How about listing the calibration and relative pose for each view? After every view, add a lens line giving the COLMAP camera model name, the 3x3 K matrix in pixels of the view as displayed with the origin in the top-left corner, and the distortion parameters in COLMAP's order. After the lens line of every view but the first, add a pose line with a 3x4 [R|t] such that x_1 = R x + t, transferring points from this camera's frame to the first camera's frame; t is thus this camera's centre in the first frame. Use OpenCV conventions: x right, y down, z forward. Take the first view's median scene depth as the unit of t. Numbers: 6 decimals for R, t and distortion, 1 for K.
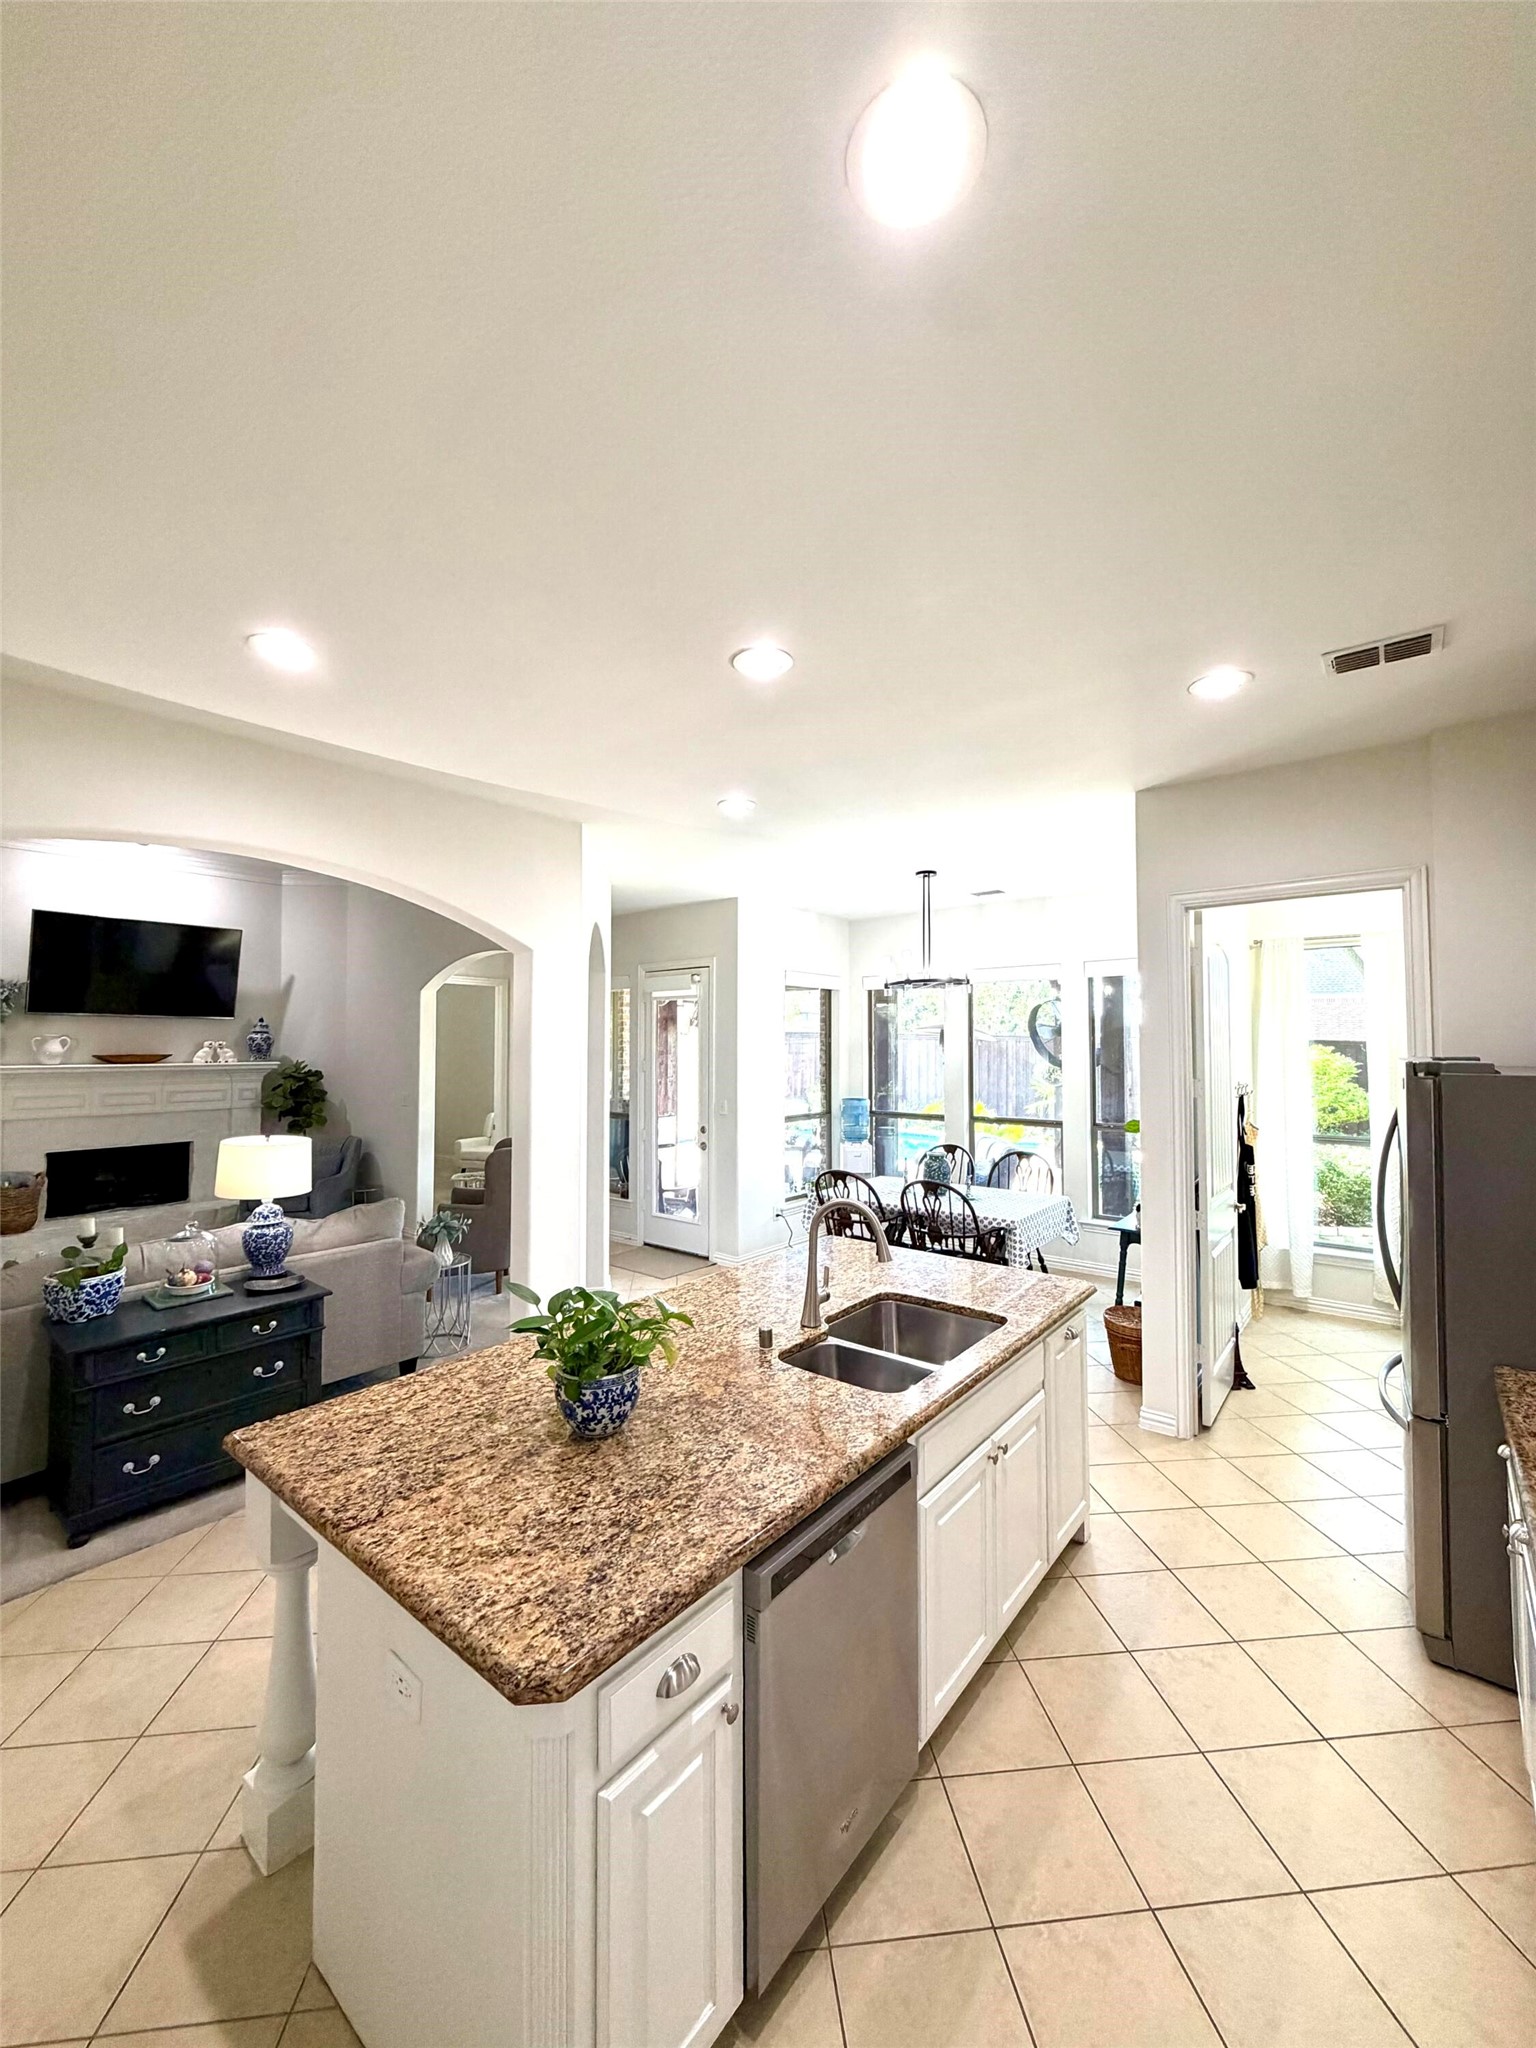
lens RADIAL K [[812.7, 0, 768.3], [0, 812.7, 1020.2], [0, 0, 1]] dist [-0.000216, 0.000821]
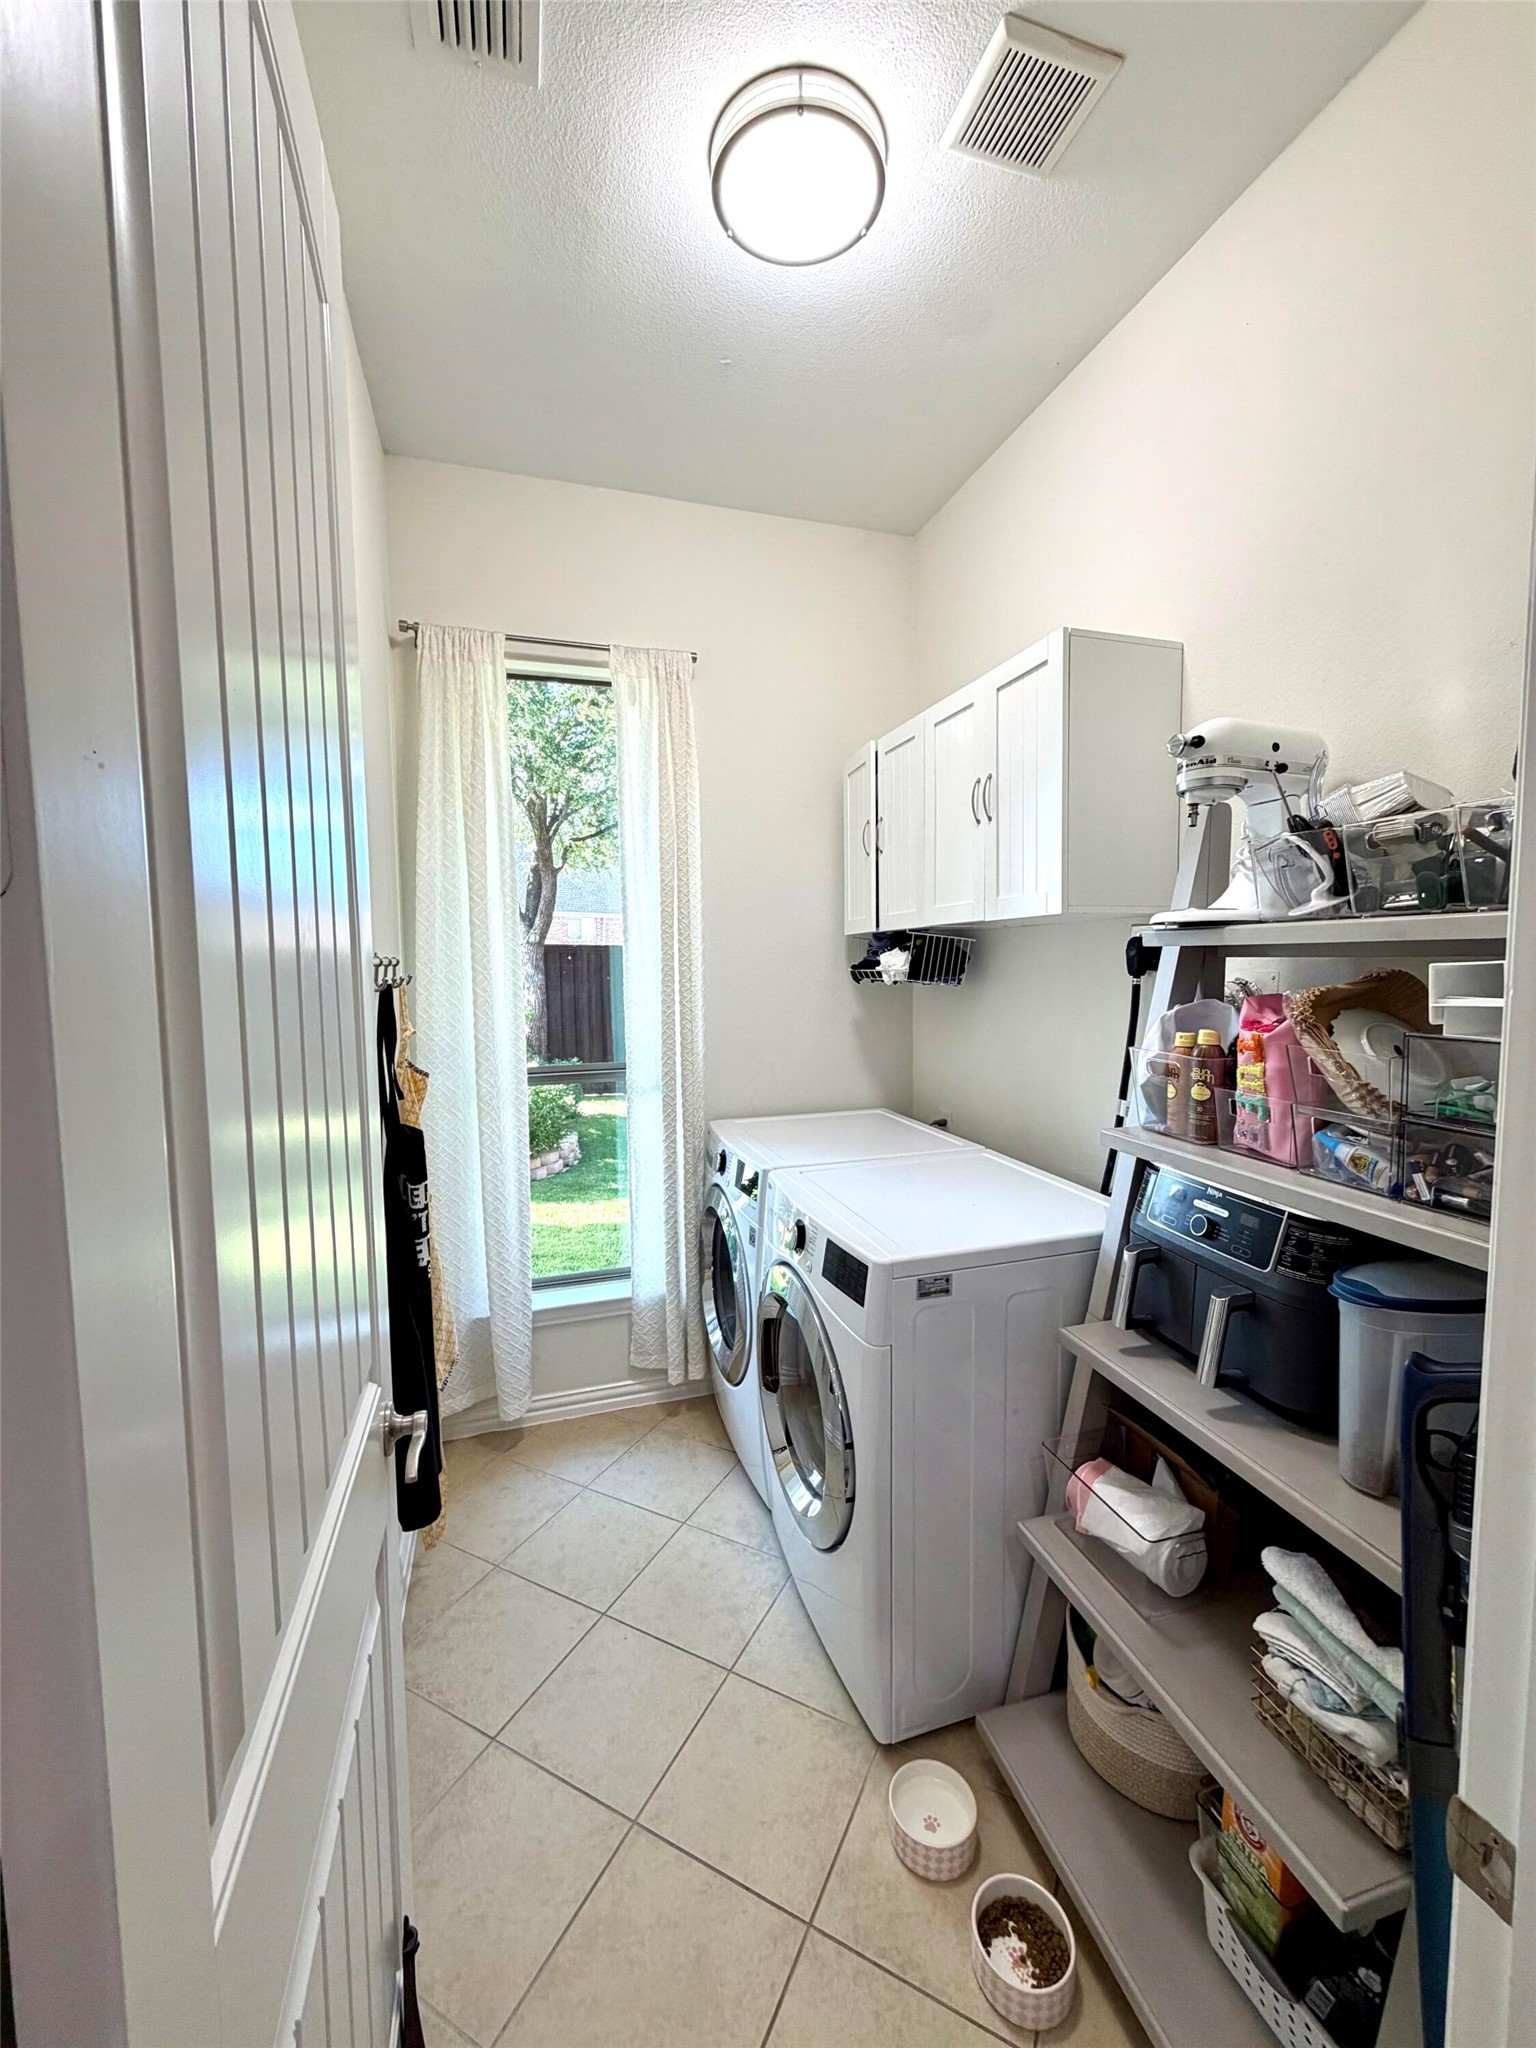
lens RADIAL K [[812.7, 0, 768.3], [0, 812.7, 1020.2], [0, 0, 1]] dist [-0.000216, 0.000821]
pose [[0.552344, -0.067104, 0.830911, 0.602379], [-0.014162, 0.995856, 0.089839, 0.115254], [-0.833496, -0.061390, 0.549105, 1.057441]]
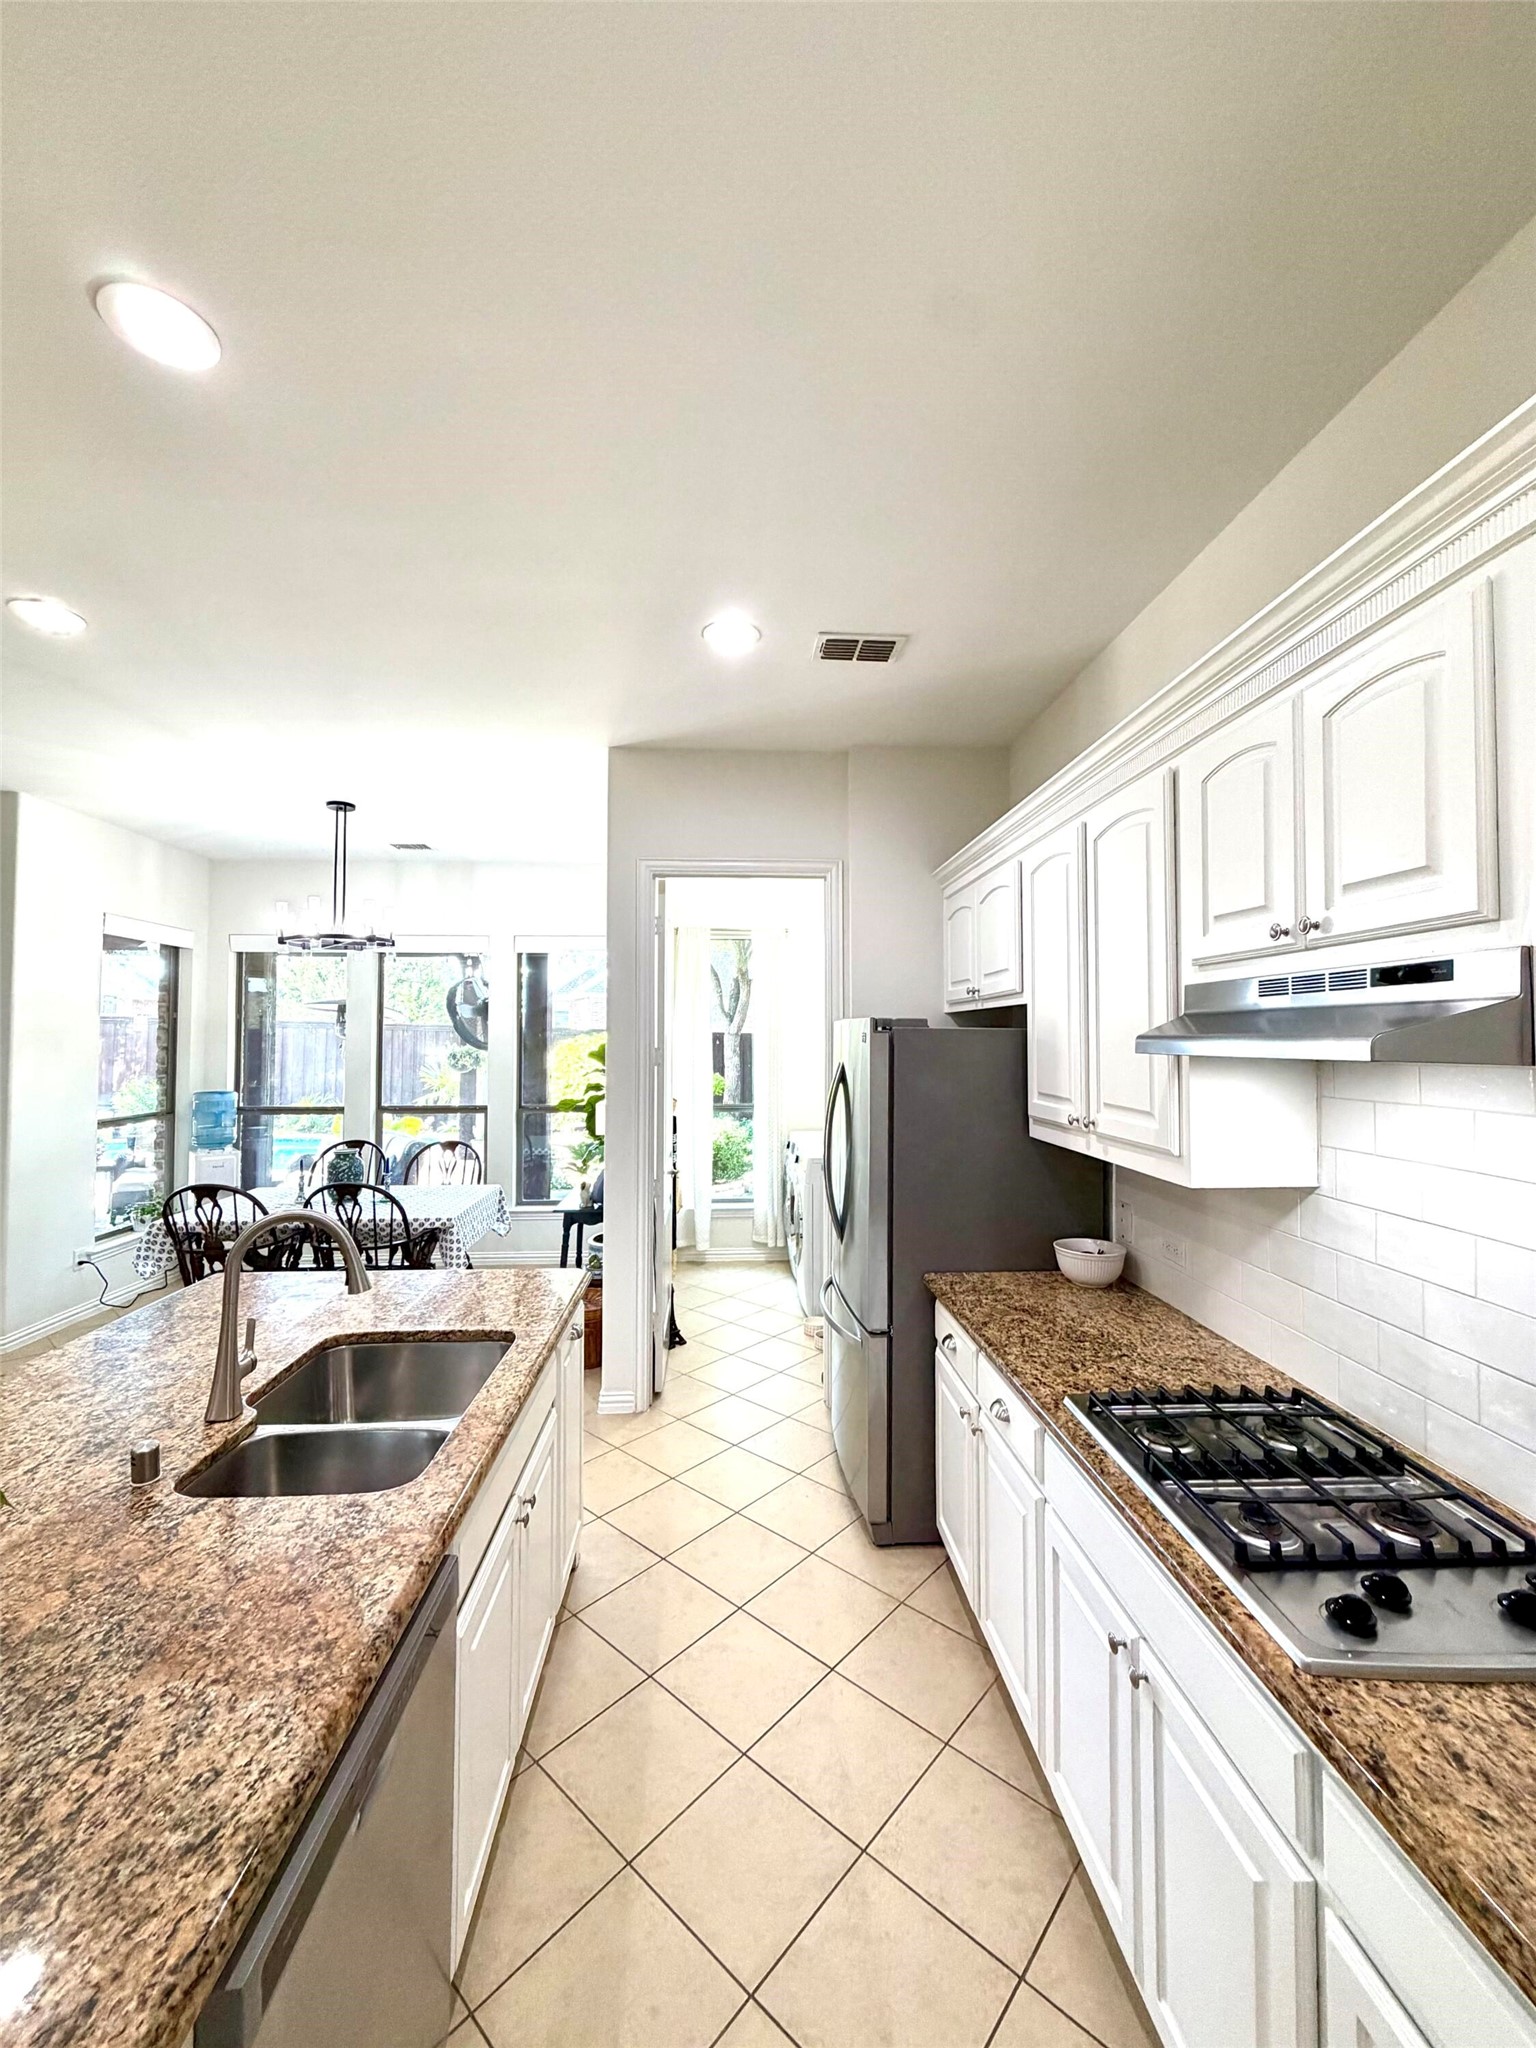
lens RADIAL K [[812.7, 0, 768.3], [0, 812.7, 1020.2], [0, 0, 1]] dist [-0.000216, 0.000821]
pose [[0.740721, 0.019365, 0.671533, -0.052249], [-0.023105, 0.999727, -0.003344, 0.045994], [-0.671415, -0.013039, 0.740967, 0.198228]]
